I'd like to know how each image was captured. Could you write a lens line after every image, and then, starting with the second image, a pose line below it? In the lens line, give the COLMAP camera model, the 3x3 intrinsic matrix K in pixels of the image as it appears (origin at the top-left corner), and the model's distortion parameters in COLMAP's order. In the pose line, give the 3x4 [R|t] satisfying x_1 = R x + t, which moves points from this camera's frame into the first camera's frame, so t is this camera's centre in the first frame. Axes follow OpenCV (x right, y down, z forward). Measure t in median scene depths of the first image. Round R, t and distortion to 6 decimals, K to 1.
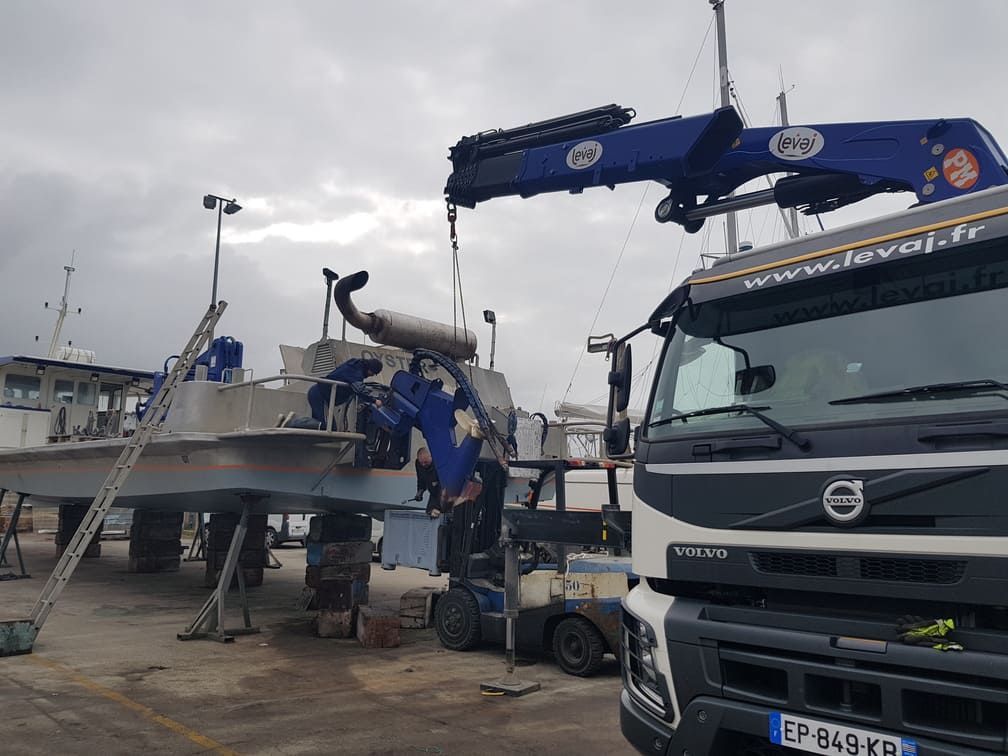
lens RADIAL K [[785.3, 0, 501.7], [0, 785.3, 382.5], [0, 0, 1]] dist [-0.000941, -0.003683]
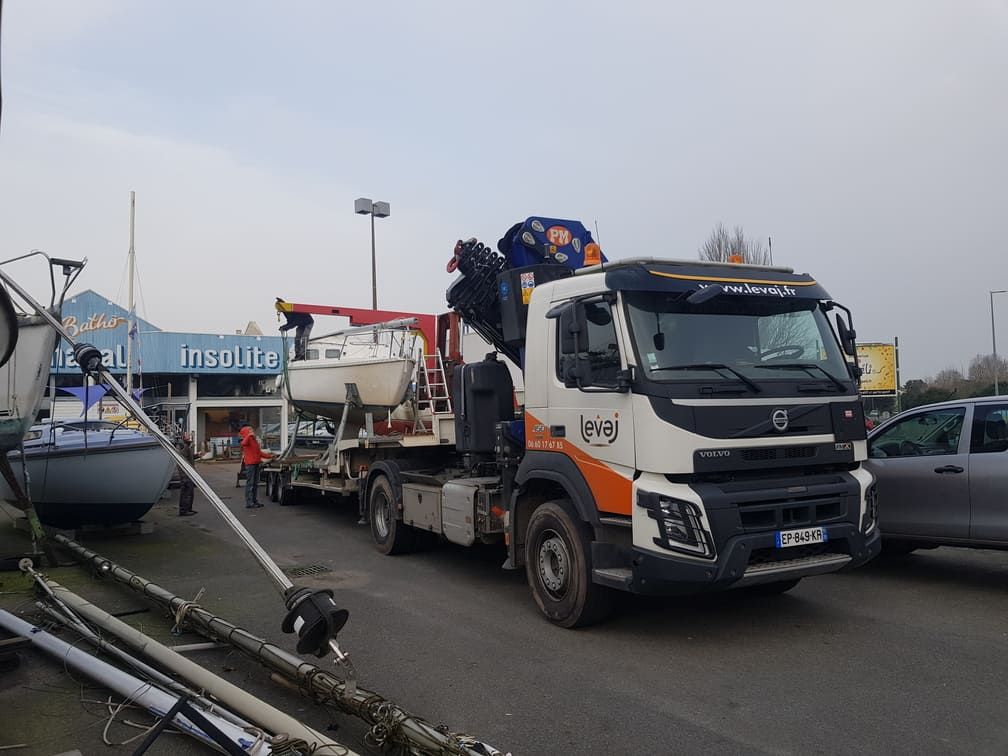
lens RADIAL K [[789.6, 0, 504.0], [0, 789.6, 378.0], [0, 0, 1]] dist [-0.000792, -0.002800]
pose [[0.305640, 0.015445, 0.952022, -1.571831], [-0.132936, 0.990767, 0.026604, 0.082526], [-0.942822, -0.134690, 0.304871, 1.021819]]
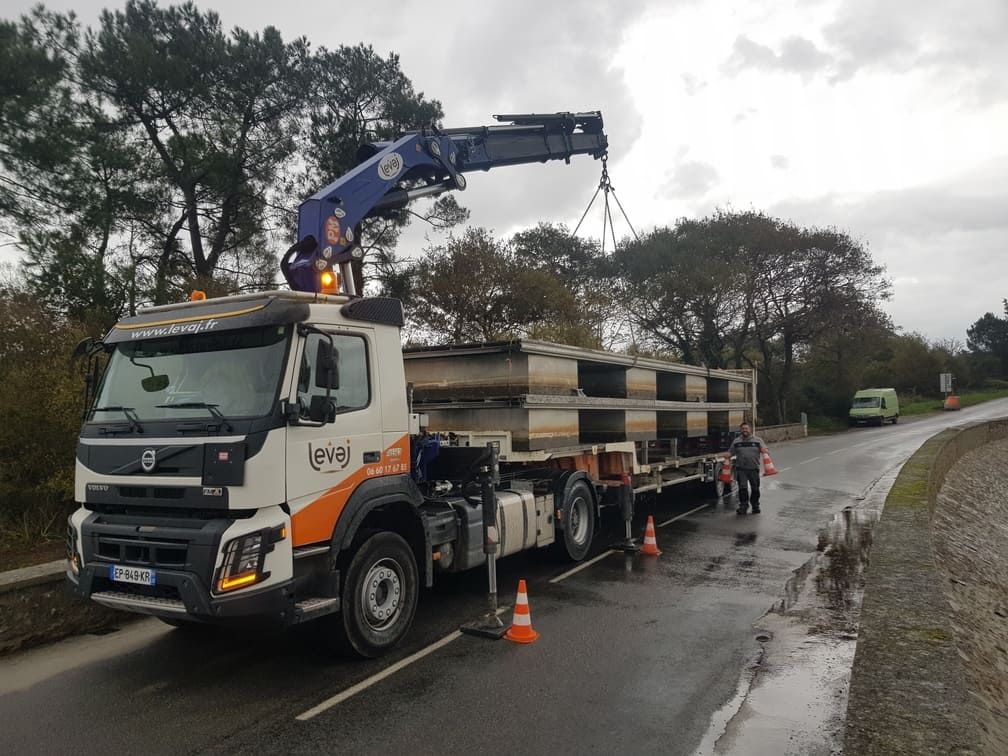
lens RADIAL K [[785.3, 0, 501.7], [0, 785.3, 382.5], [0, 0, 1]] dist [-0.000941, -0.003683]
pose [[0.957732, -0.042010, 0.284578, 0.707930], [0.002235, 0.990335, 0.138675, -0.309505], [-0.287653, -0.132178, 0.948570, -1.089022]]
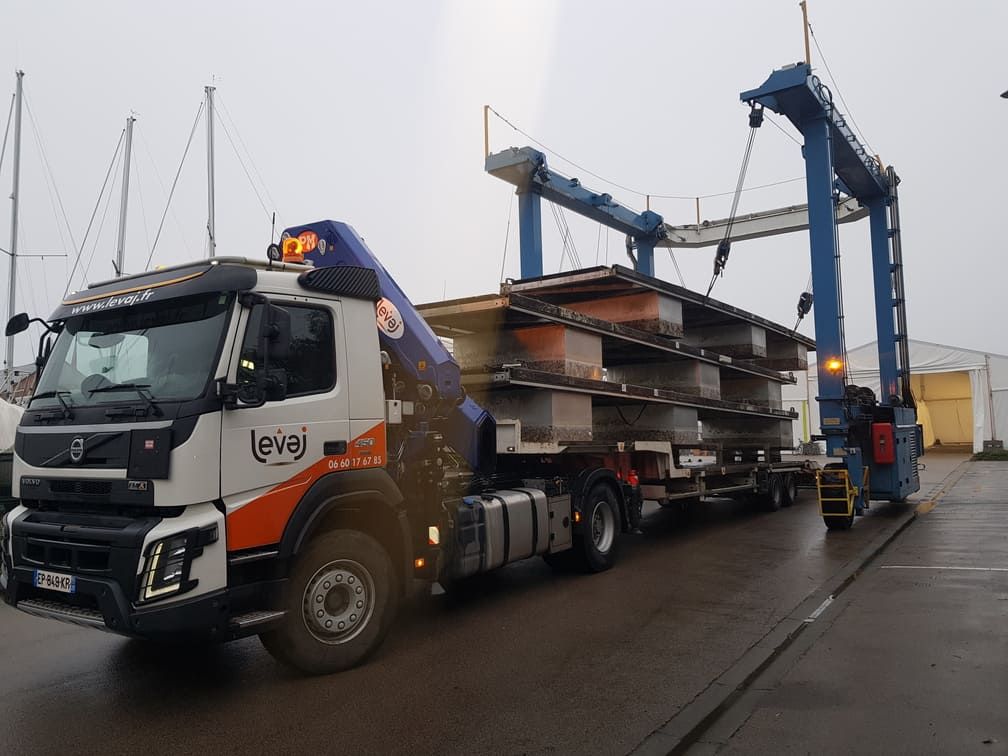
lens RADIAL K [[783.1, 0, 504.0], [0, 783.1, 378.0], [0, 0, 1]] dist [0.004553, 0.005339]
pose [[0.977770, -0.044039, 0.205002, 0.978367], [0.017634, 0.991502, 0.128890, -0.211208], [-0.208936, -0.122410, 0.970238, -0.852724]]
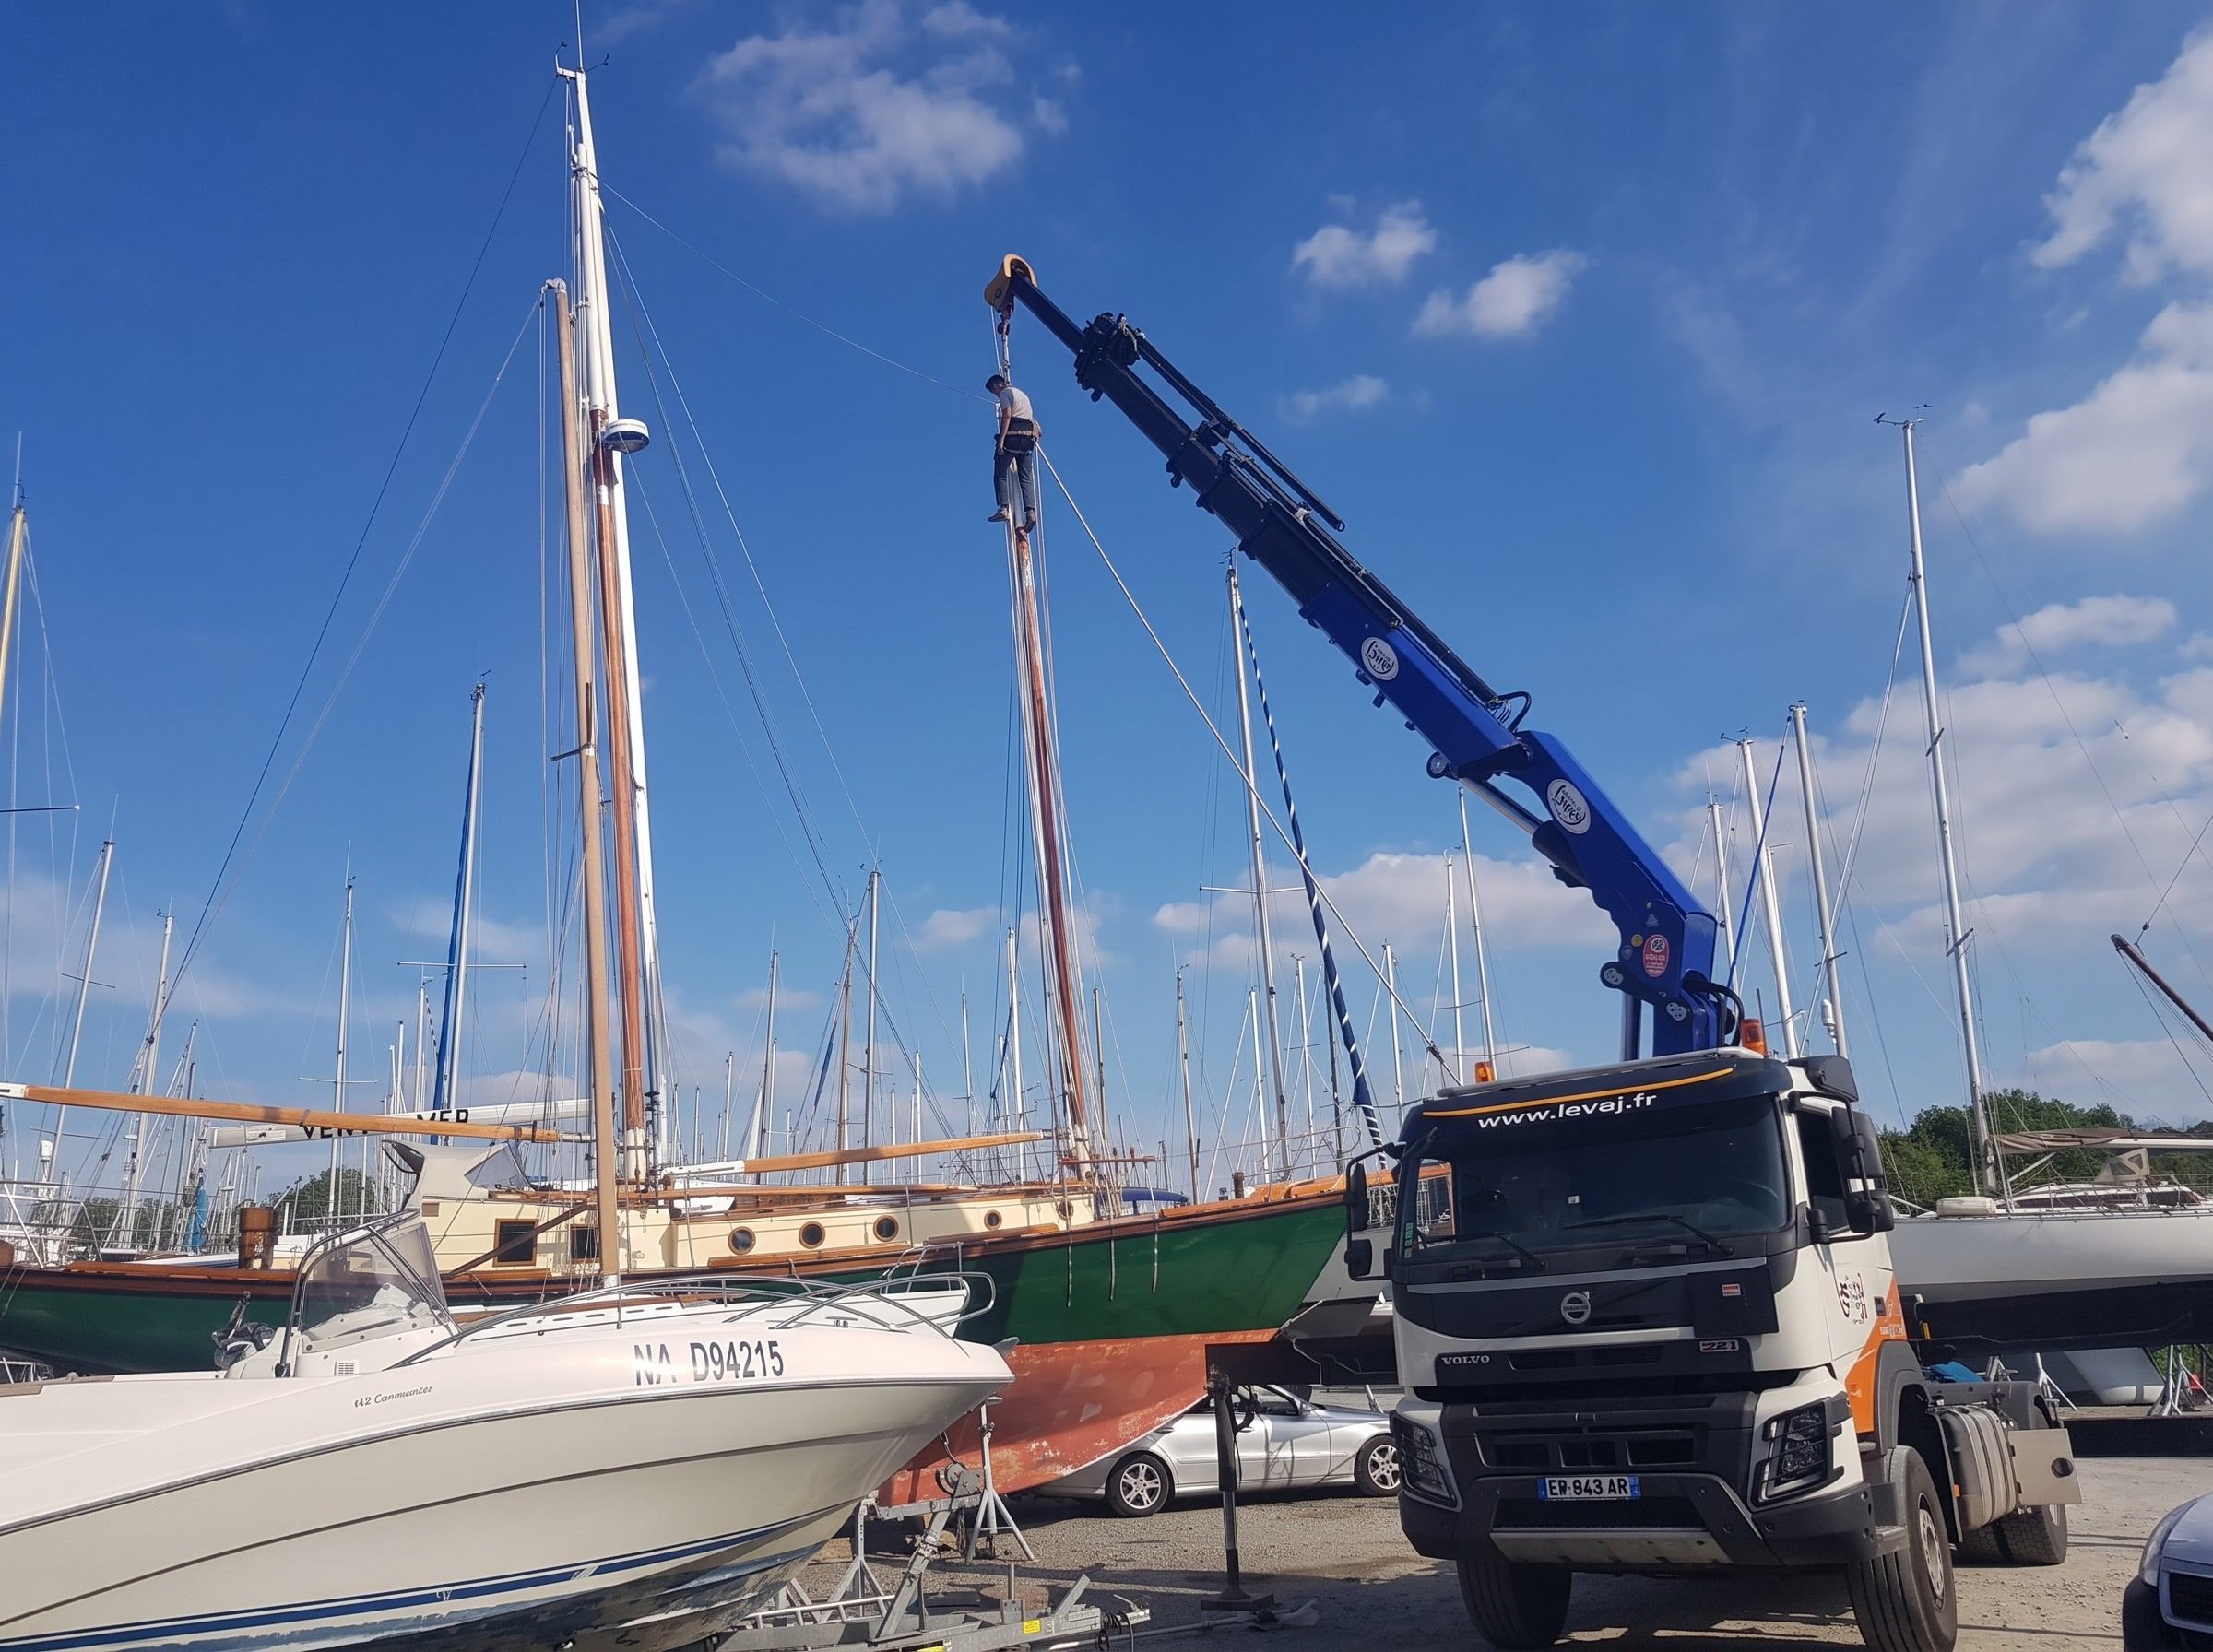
lens RADIAL K [[1733.2, 0, 1106.5], [0, 1733.2, 826.0], [0, 0, 1]] dist [-0.000792, -0.002800]
pose [[0.979834, -0.019192, 0.198887, -0.872293], [0.044952, 0.991033, -0.125827, -0.311102], [-0.194689, 0.132230, 0.971911, -1.727262]]
